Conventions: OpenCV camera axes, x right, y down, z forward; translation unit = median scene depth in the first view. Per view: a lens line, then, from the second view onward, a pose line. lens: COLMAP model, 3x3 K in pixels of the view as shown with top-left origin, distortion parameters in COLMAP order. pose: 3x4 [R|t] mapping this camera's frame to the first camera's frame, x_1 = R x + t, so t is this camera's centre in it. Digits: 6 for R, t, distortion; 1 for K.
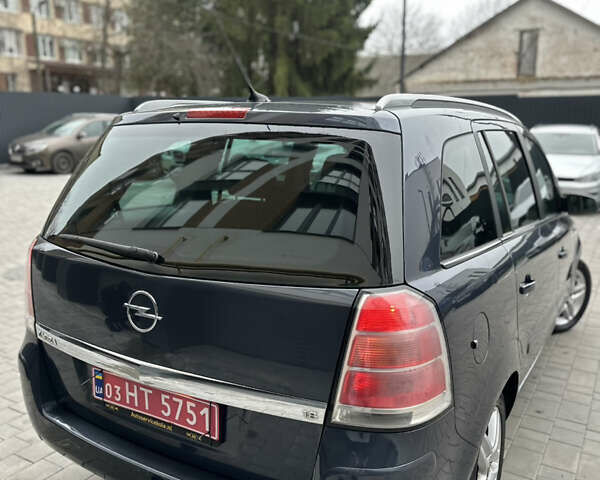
lens RADIAL K [[562.6, 0, 301.8], [0, 562.6, 240.1], [0, 0, 1]] dist [0.131912, -0.244002]
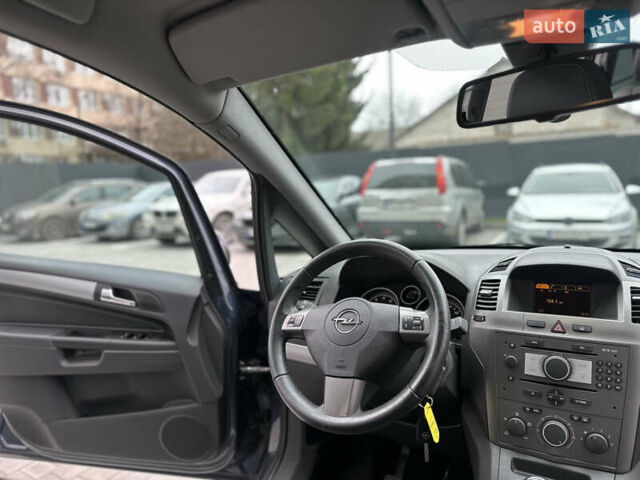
lens RADIAL K [[451.7, 0, 320.6], [0, 451.7, 233.5], [0, 0, 1]] dist [0.078233, -0.108812]
pose [[0.998952, -0.045493, 0.005015, 0.020300], [0.045769, 0.993253, -0.106556, -0.012377], [-0.000134, 0.106674, 0.994294, 0.117945]]
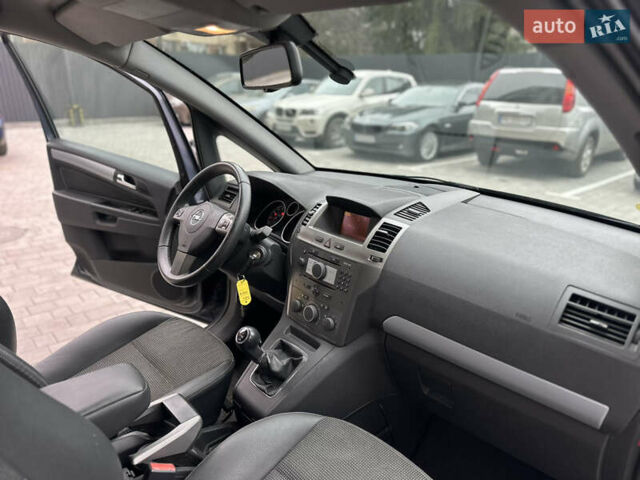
lens RADIAL K [[451.7, 0, 320.6], [0, 451.7, 233.5], [0, 0, 1]] dist [0.078233, -0.108812]
pose [[0.952209, 0.107055, -0.286072, 0.047960], [-0.078449, 0.990866, 0.109683, -0.013977], [0.295201, -0.081999, 0.951910, 0.109942]]
